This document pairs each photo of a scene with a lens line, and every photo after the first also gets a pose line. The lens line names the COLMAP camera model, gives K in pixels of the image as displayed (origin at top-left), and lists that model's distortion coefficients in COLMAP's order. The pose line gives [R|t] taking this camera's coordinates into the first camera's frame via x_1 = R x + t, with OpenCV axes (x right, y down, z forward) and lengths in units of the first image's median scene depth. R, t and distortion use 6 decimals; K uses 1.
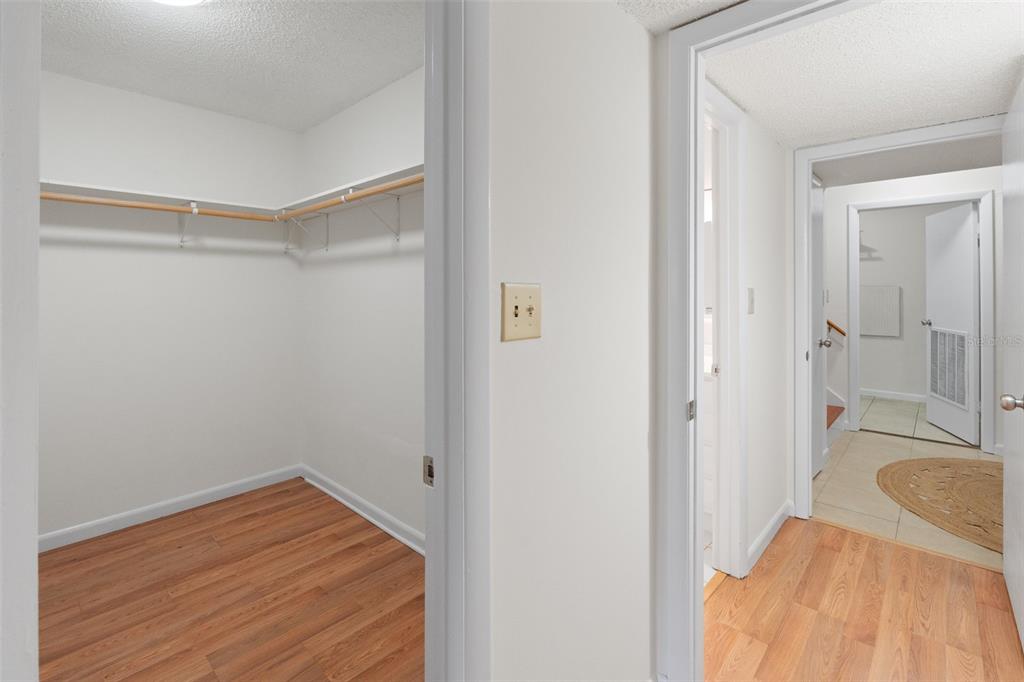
lens RADIAL K [[466.6, 0, 509.6], [0, 466.6, 284.6], [0, 0, 1]] dist [-0.003680, -0.001069]
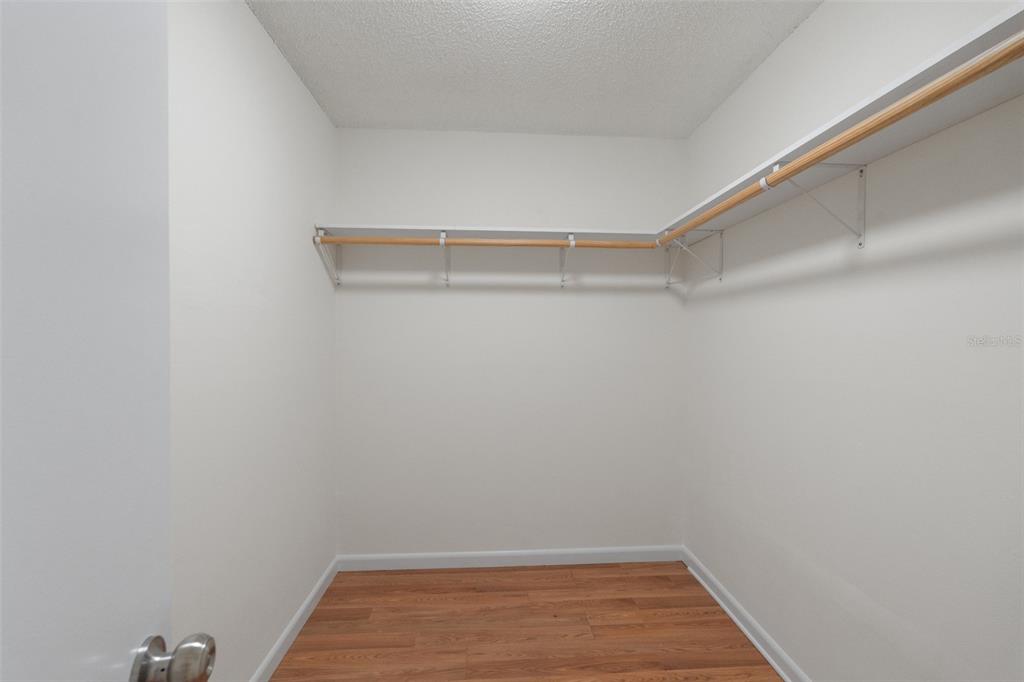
lens RADIAL K [[456.6, 0, 512.0], [0, 456.6, 341.0], [0, 0, 1]] dist [0.000012, -0.000080]
pose [[0.725548, 0.014255, -0.688024, -0.146648], [0.001095, 0.999760, 0.021869, 0.009558], [0.688171, -0.016620, 0.725358, 0.268766]]
